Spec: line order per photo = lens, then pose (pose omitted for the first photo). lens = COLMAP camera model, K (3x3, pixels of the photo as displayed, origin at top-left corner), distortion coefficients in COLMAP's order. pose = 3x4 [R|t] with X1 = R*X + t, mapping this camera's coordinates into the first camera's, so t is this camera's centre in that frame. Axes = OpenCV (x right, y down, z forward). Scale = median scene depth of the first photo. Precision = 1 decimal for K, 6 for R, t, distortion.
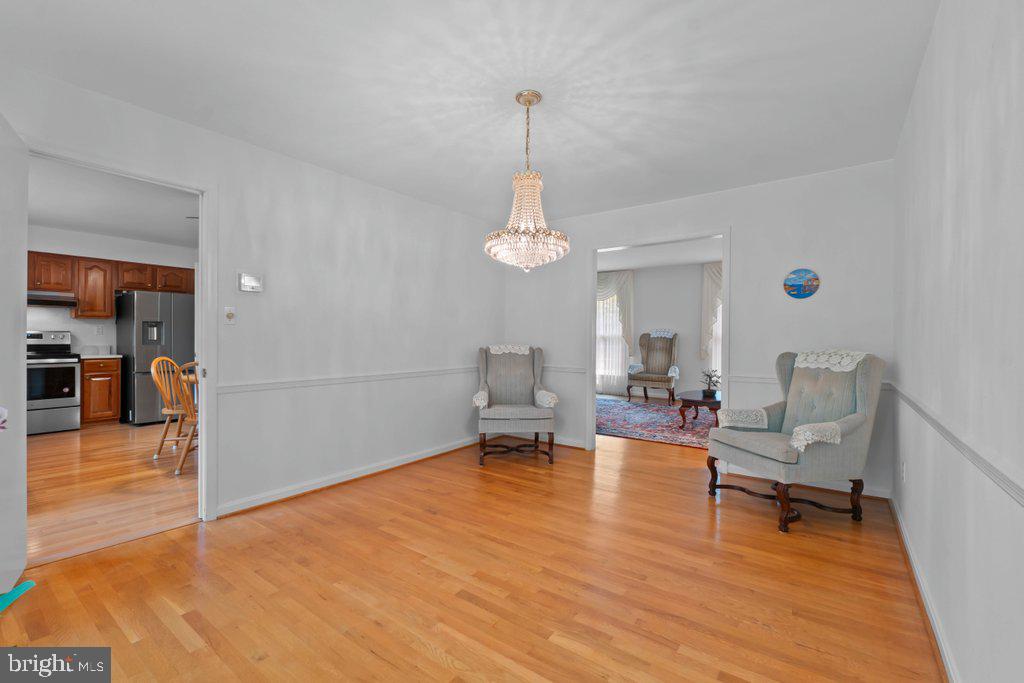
lens RADIAL K [[445.0, 0, 504.8], [0, 445.0, 339.1], [0, 0, 1]] dist [-0.003596, -0.000200]
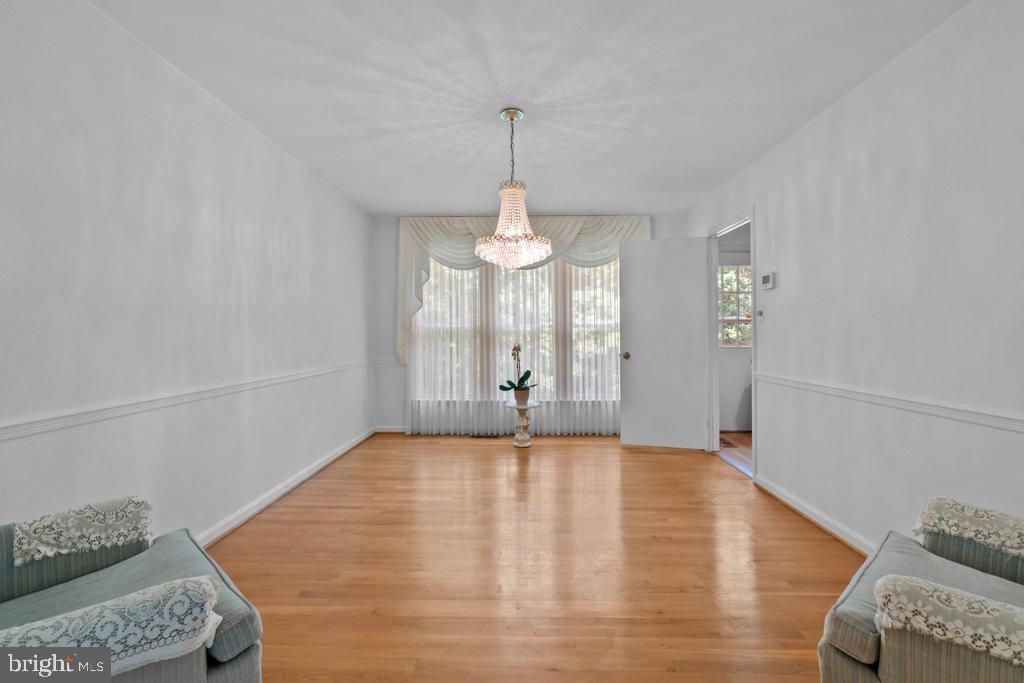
lens RADIAL K [[445.0, 0, 504.8], [0, 445.0, 339.1], [0, 0, 1]] dist [-0.003596, -0.000200]
pose [[-0.822988, 0.009880, -0.567973, 0.612696], [0.005413, 0.999940, 0.009551, -0.000687], [0.568033, 0.004786, -0.822992, 1.673442]]
